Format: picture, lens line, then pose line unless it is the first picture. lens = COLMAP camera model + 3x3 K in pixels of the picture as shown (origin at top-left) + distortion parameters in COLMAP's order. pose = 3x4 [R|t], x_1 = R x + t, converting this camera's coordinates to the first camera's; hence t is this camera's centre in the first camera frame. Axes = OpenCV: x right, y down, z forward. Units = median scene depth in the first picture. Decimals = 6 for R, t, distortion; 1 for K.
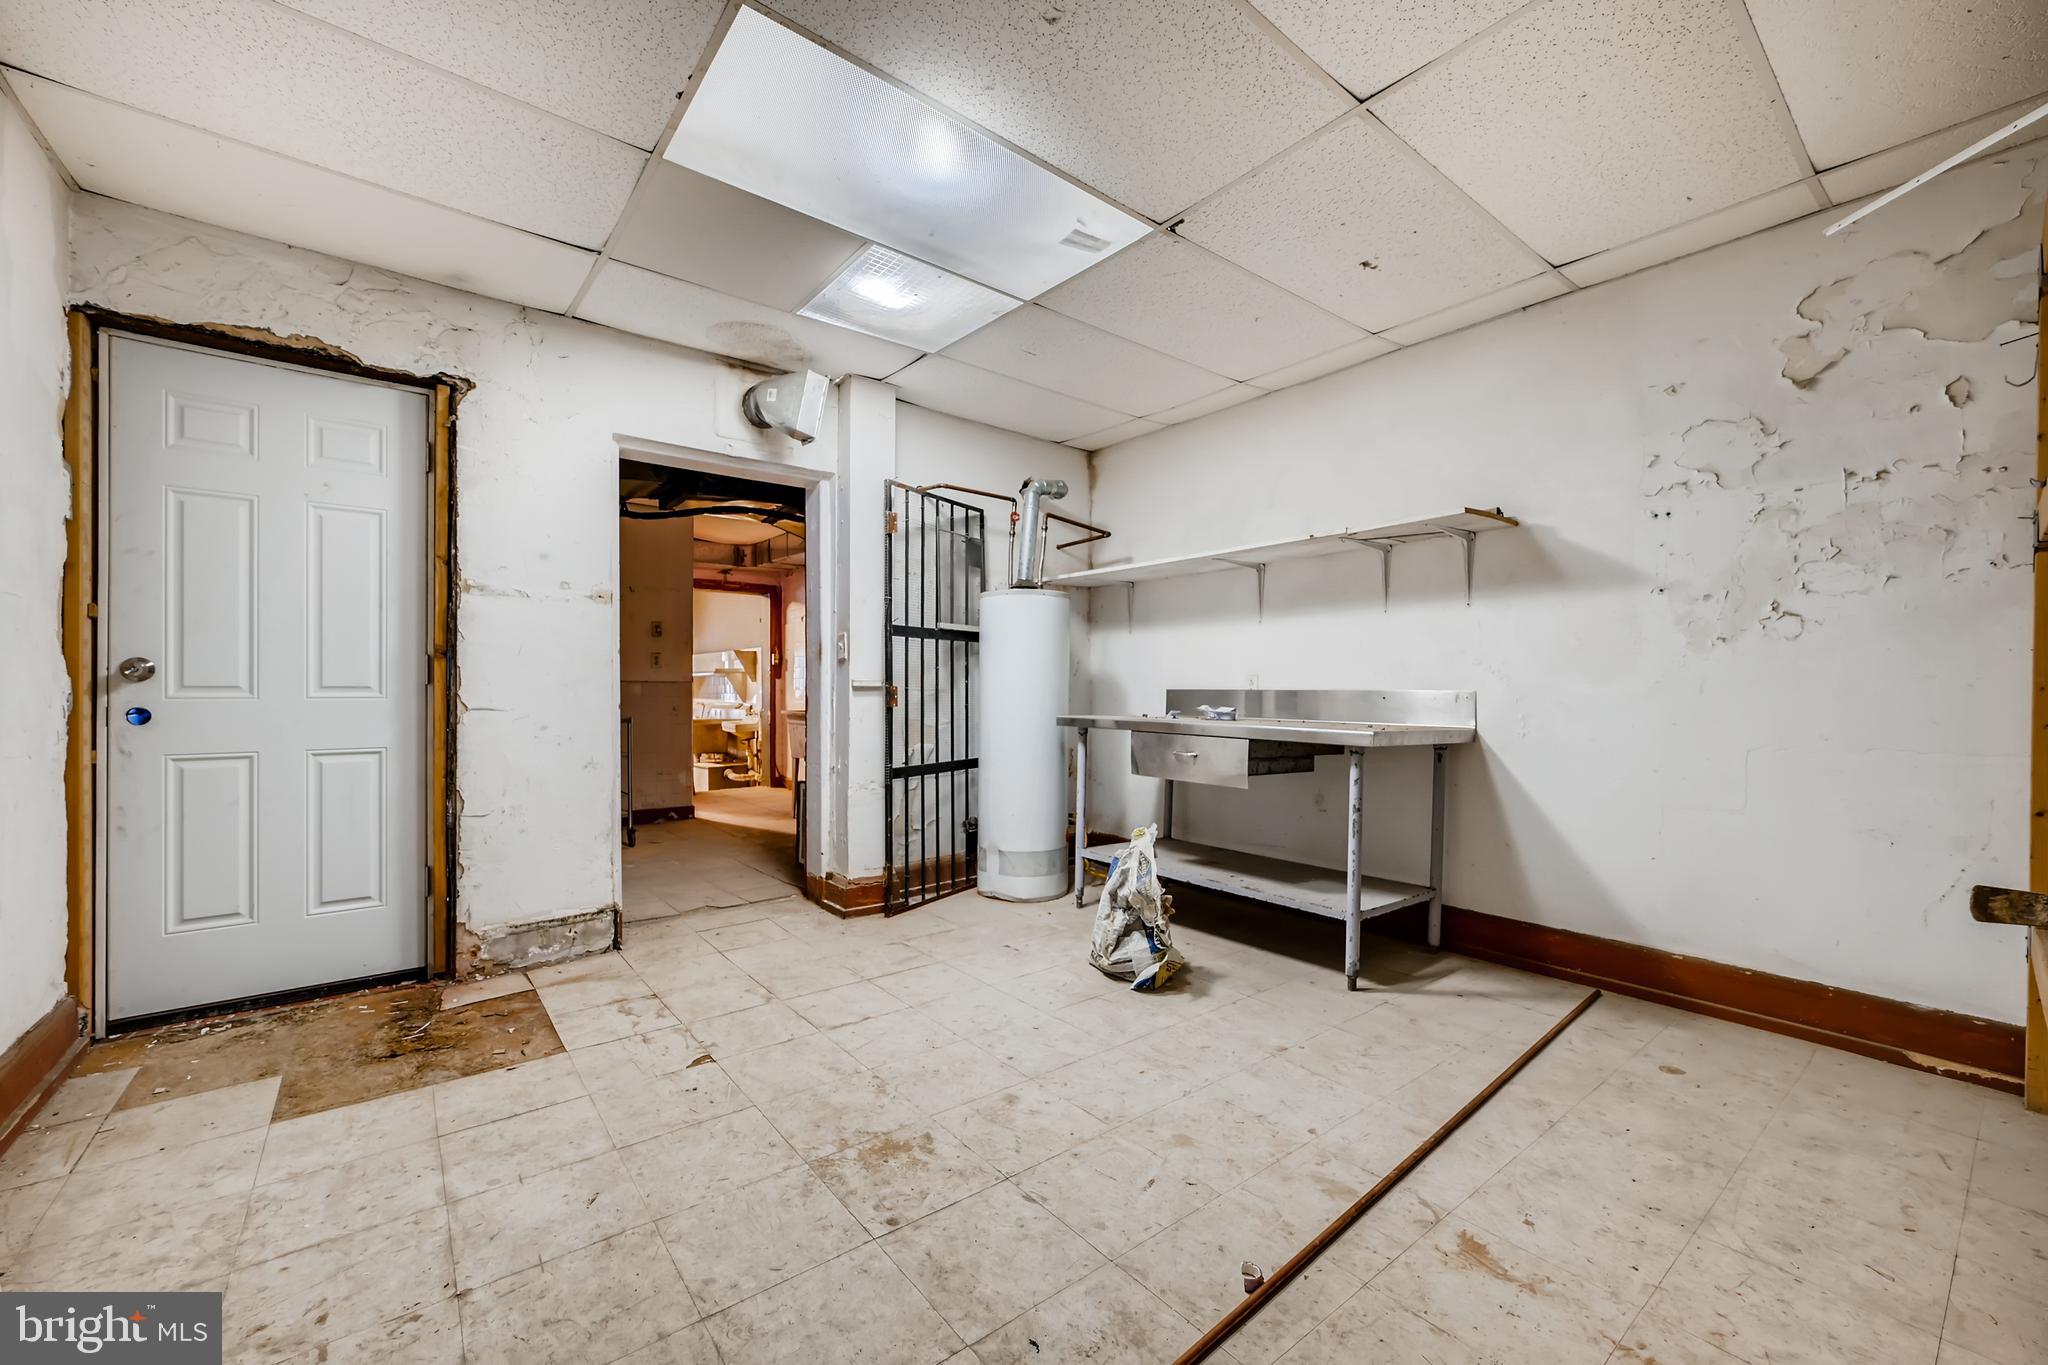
lens RADIAL K [[807.0, 0, 1024.0], [0, 807.0, 682.5], [0, 0, 1]] dist [-0.000069, 0.000330]
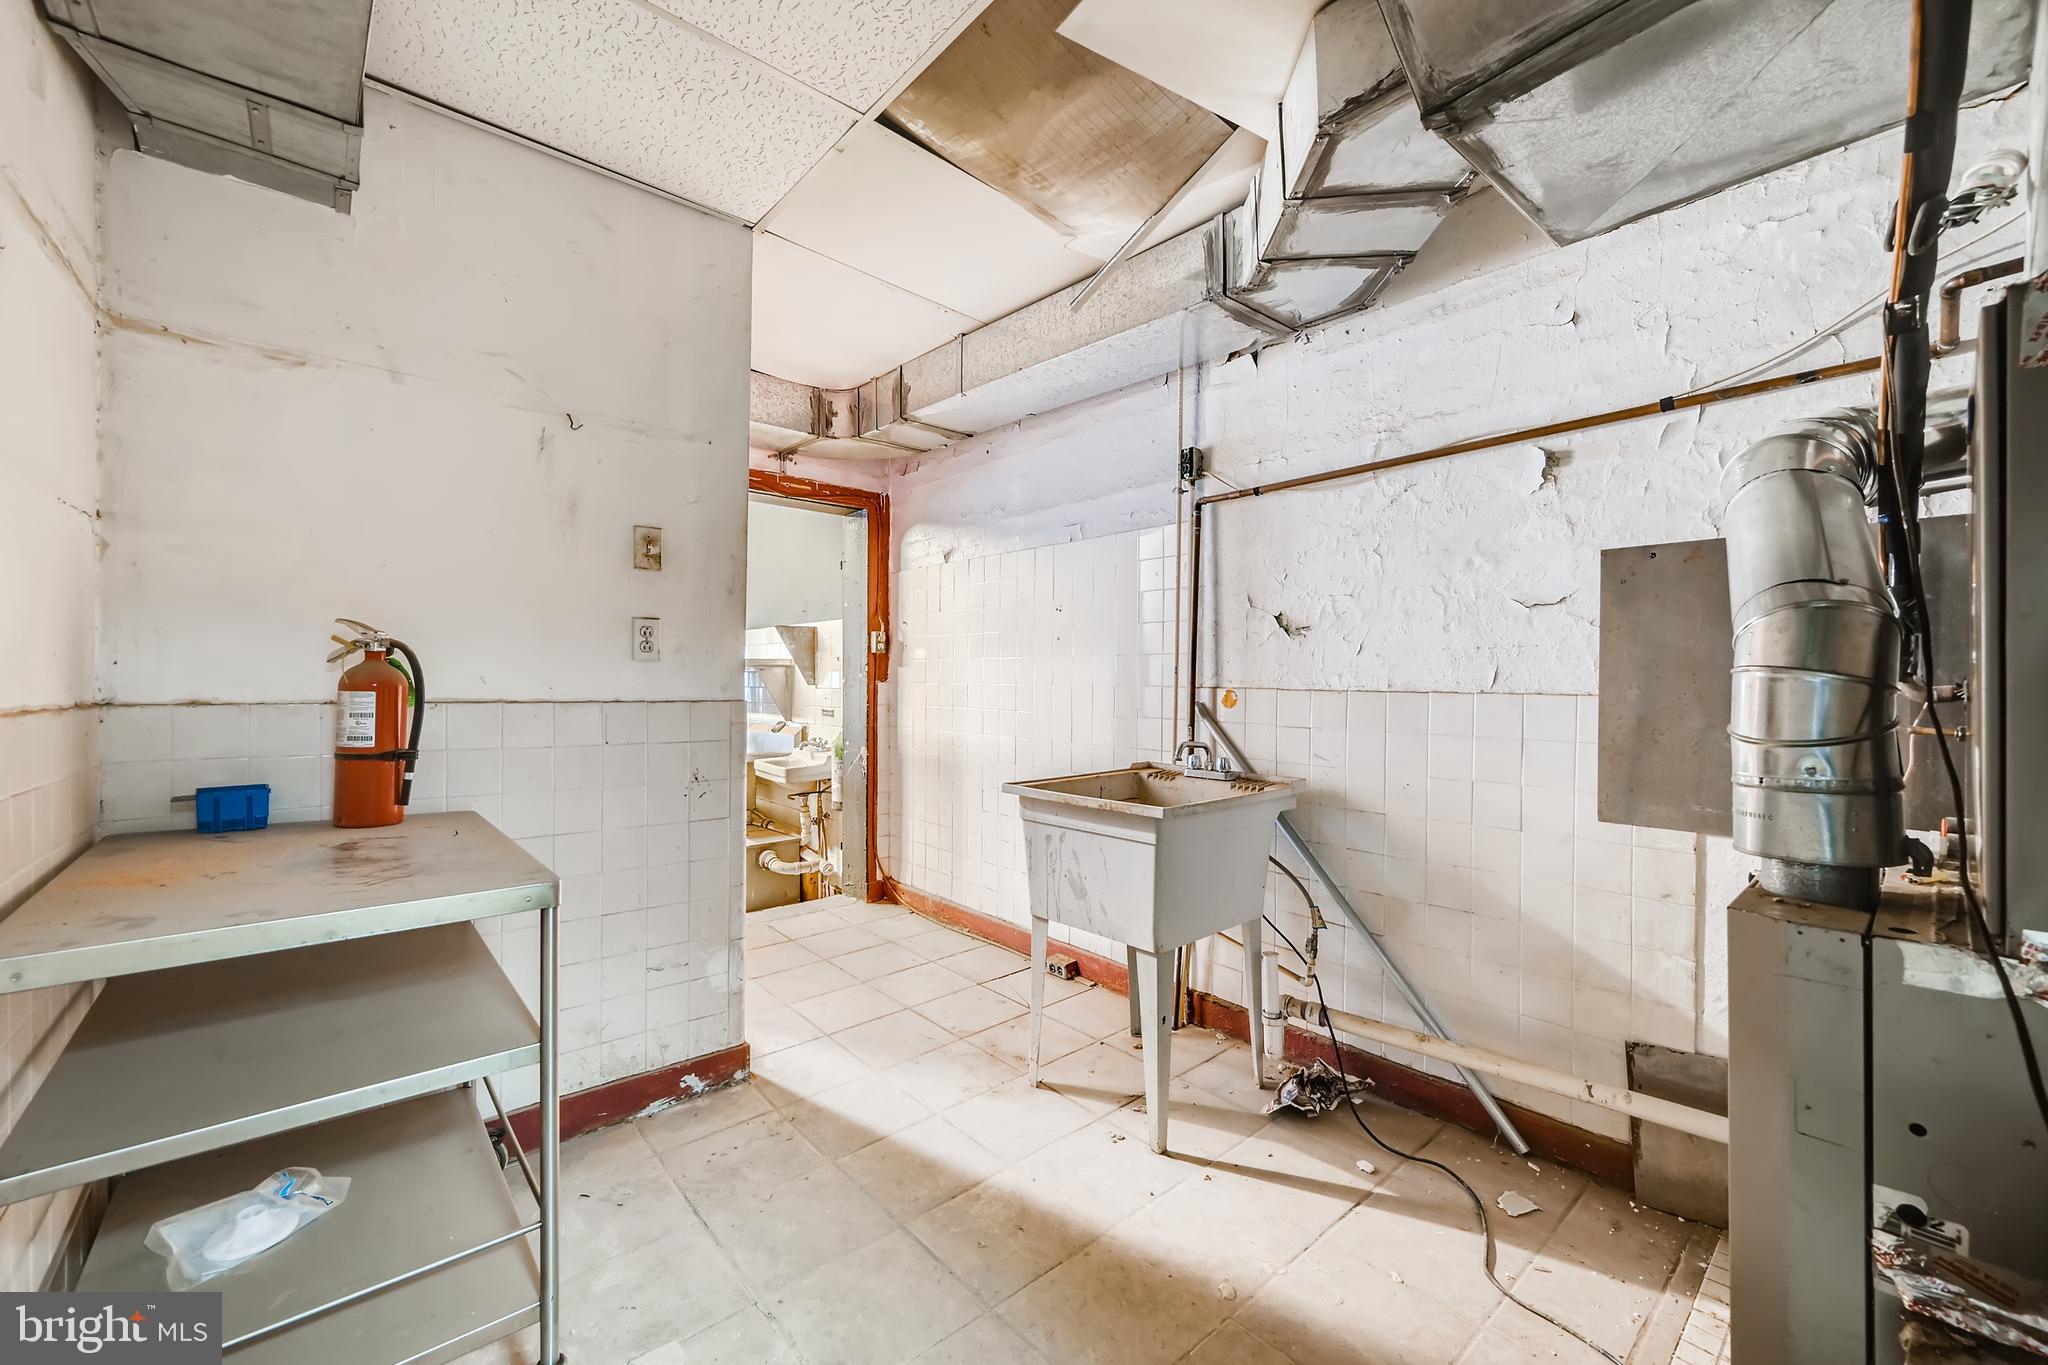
lens RADIAL K [[807.0, 0, 1024.0], [0, 807.0, 682.5], [0, 0, 1]] dist [-0.000069, 0.000330]
pose [[0.999021, 0.010449, 0.042994, -0.239409], [-0.010892, 0.999890, 0.010064, -0.010673], [-0.042884, -0.010522, 0.999025, 0.502298]]
